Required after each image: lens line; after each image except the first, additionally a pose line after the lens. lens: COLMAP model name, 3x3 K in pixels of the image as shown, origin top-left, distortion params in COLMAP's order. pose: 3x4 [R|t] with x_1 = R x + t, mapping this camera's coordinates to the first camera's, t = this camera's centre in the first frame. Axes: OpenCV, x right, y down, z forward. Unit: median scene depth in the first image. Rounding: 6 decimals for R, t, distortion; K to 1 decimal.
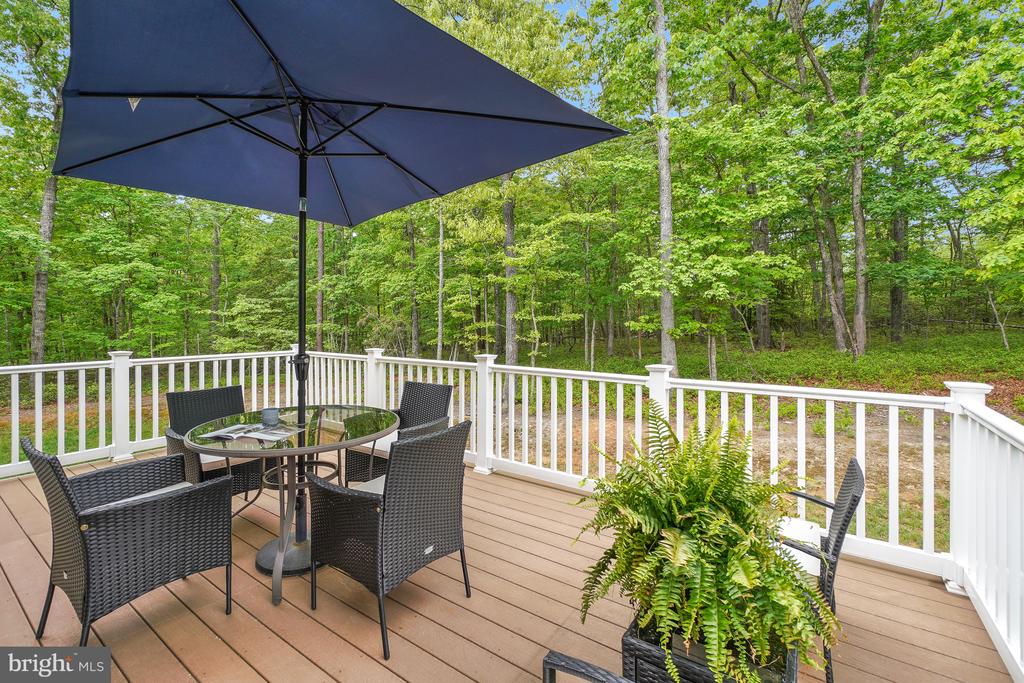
lens RADIAL K [[449.5, 0, 508.0], [0, 449.5, 333.8], [0, 0, 1]] dist [0.002009, -0.000172]
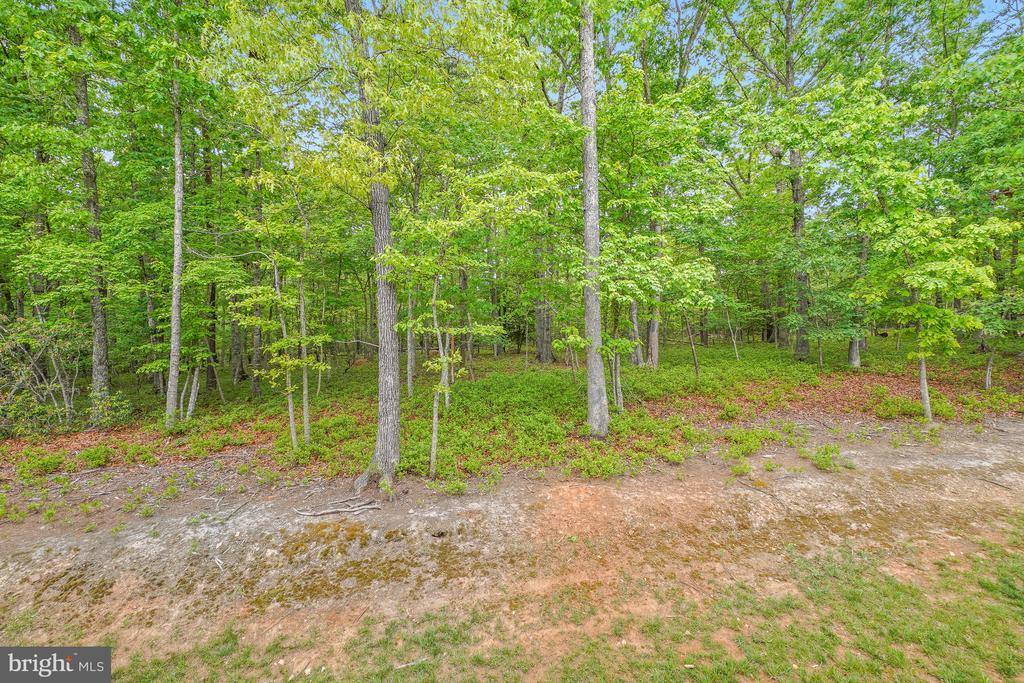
lens RADIAL K [[449.5, 0, 511.2], [0, 449.5, 338.7], [0, 0, 1]] dist [0.002009, -0.000172]
pose [[0.813345, 0.005917, 0.581752, -0.219122], [0.004847, 0.999845, -0.016946, -0.012392], [-0.581762, 0.016602, 0.813190, 0.457583]]
